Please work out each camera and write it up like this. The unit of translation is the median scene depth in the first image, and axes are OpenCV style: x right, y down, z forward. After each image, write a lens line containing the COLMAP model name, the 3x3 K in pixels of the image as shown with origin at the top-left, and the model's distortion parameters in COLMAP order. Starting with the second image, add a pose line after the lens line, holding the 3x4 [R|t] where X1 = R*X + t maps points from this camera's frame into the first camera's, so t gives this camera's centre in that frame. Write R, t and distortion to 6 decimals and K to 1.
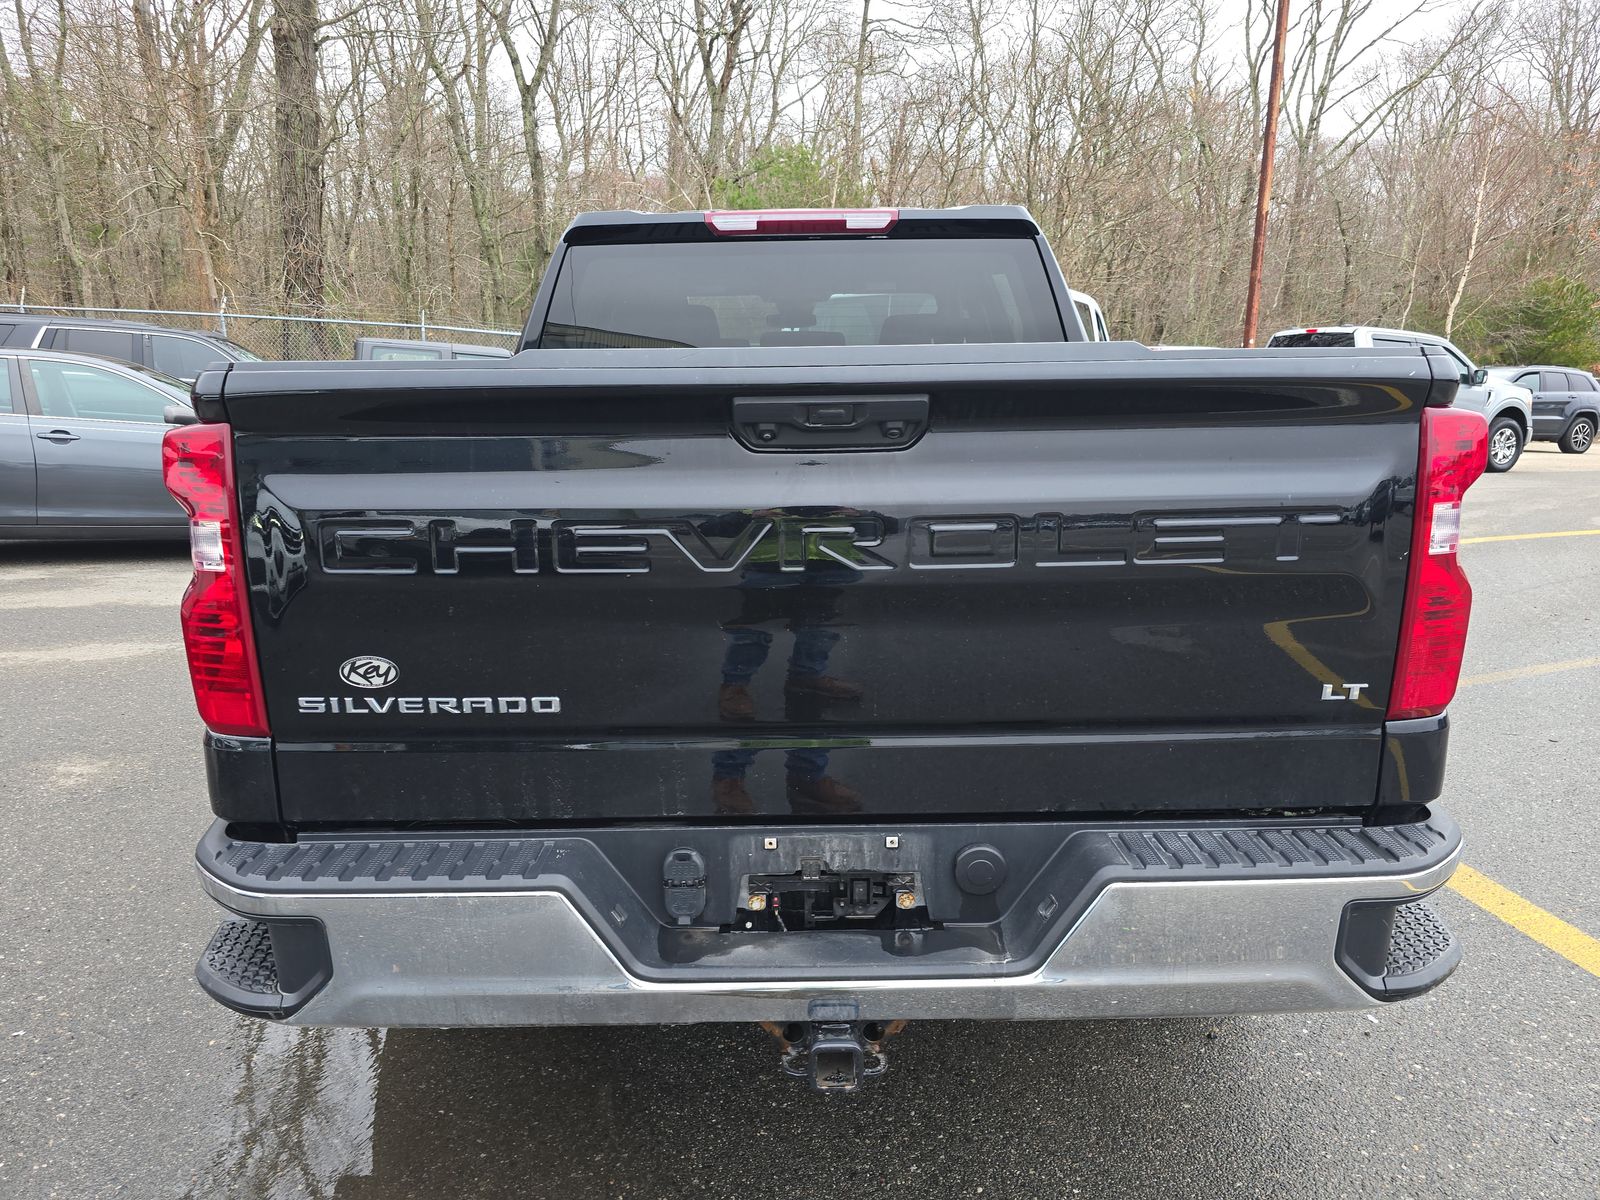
lens RADIAL K [[1085.7, 0, 800.0], [0, 1085.7, 600.0], [0, 0, 1]] dist [-0.000113, 0.000136]
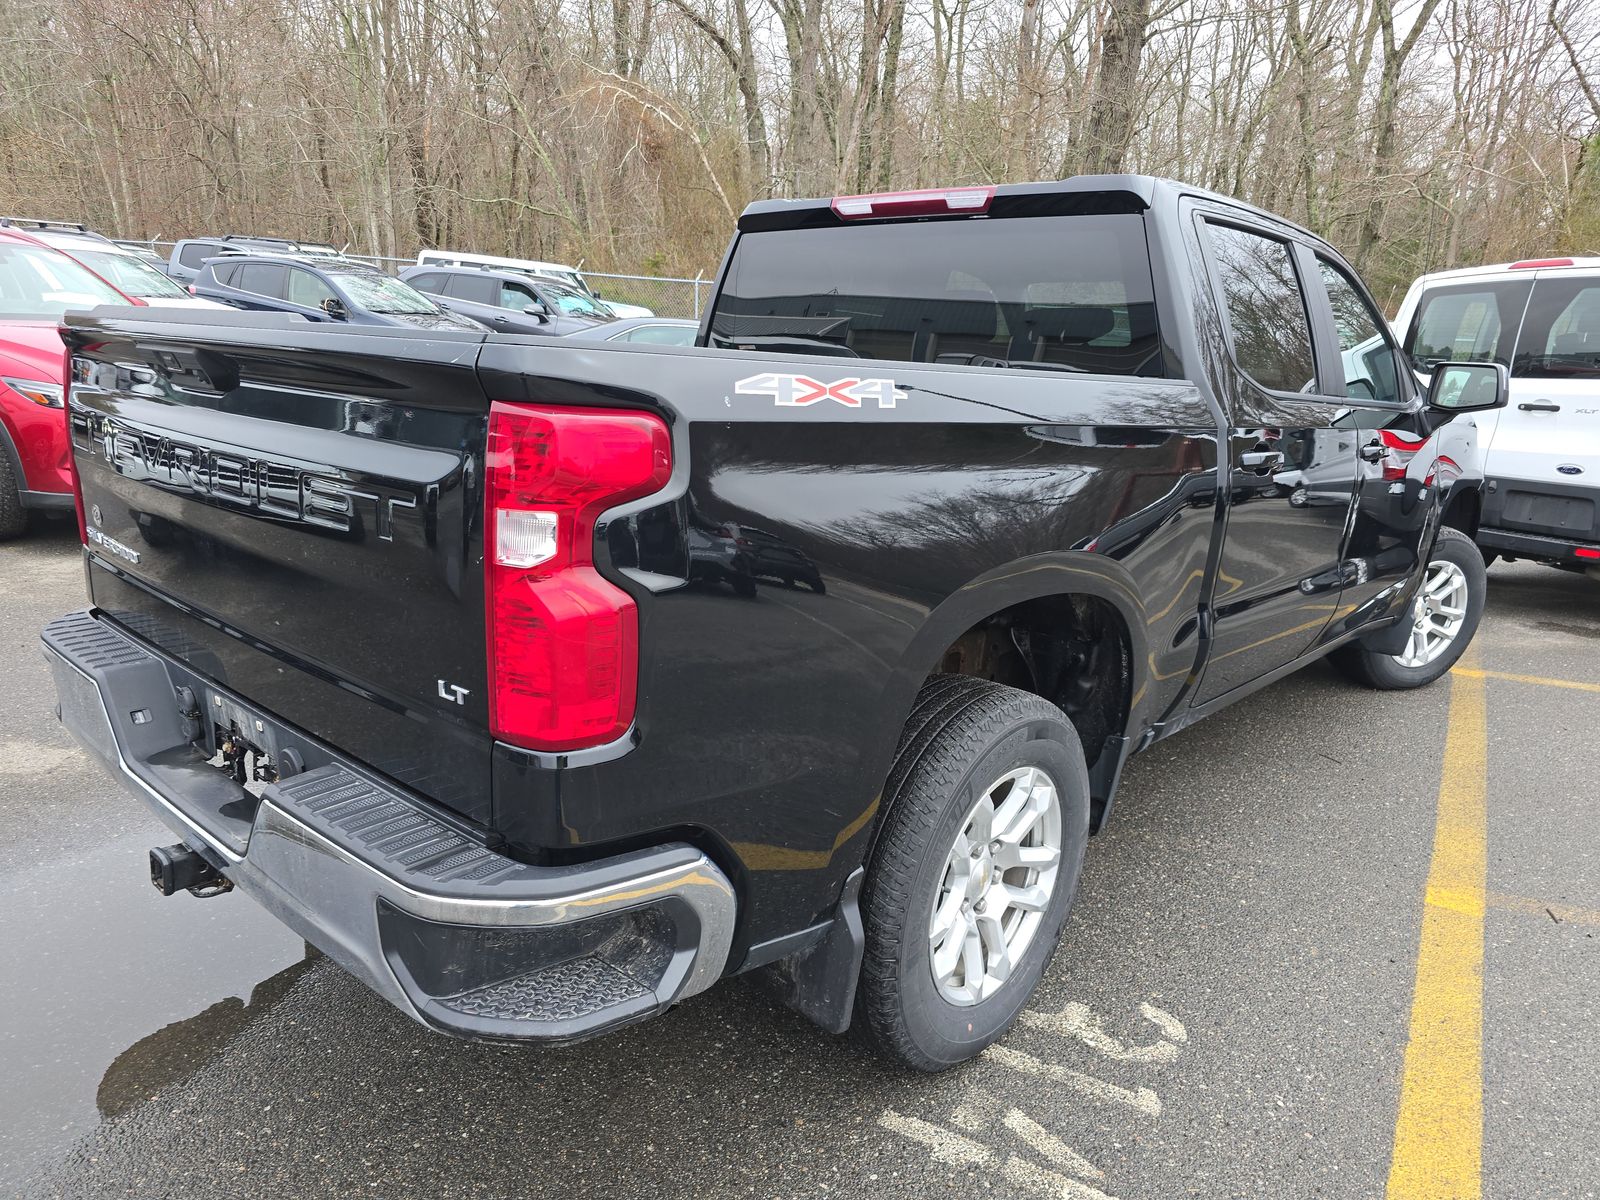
lens RADIAL K [[1053.1, 0, 785.0], [0, 1053.1, 596.4], [0, 0, 1]] dist [0.028419, 0.000484]
pose [[0.750424, 0.199177, -0.630232, 0.587697], [-0.190450, 0.978234, 0.082388, -0.059081], [0.632924, 0.058202, 0.772023, 0.213997]]
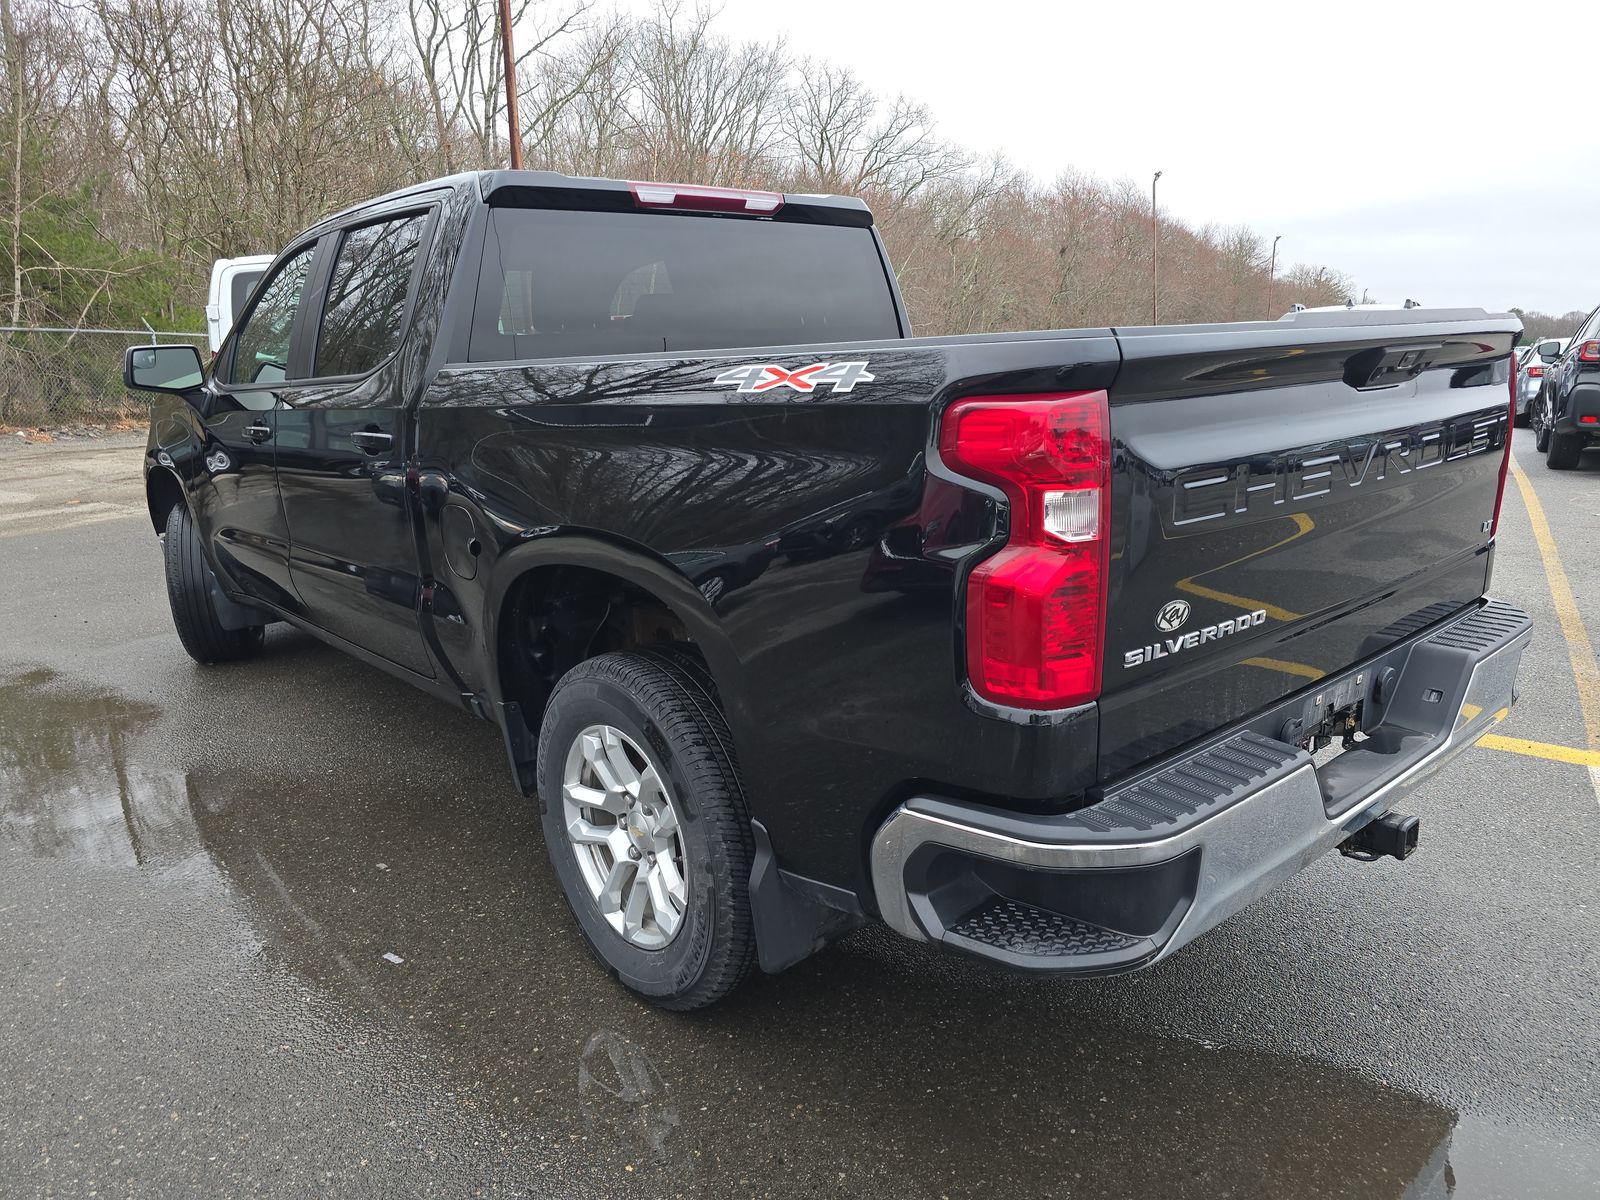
lens RADIAL K [[1053.1, 0, 785.0], [0, 1053.1, 596.4], [0, 0, 1]] dist [0.028419, 0.000484]
pose [[0.772270, -0.160038, 0.614806, -0.614768], [0.149639, 0.986345, 0.068787, -0.037835], [-0.617420, 0.038877, 0.785673, 0.190657]]
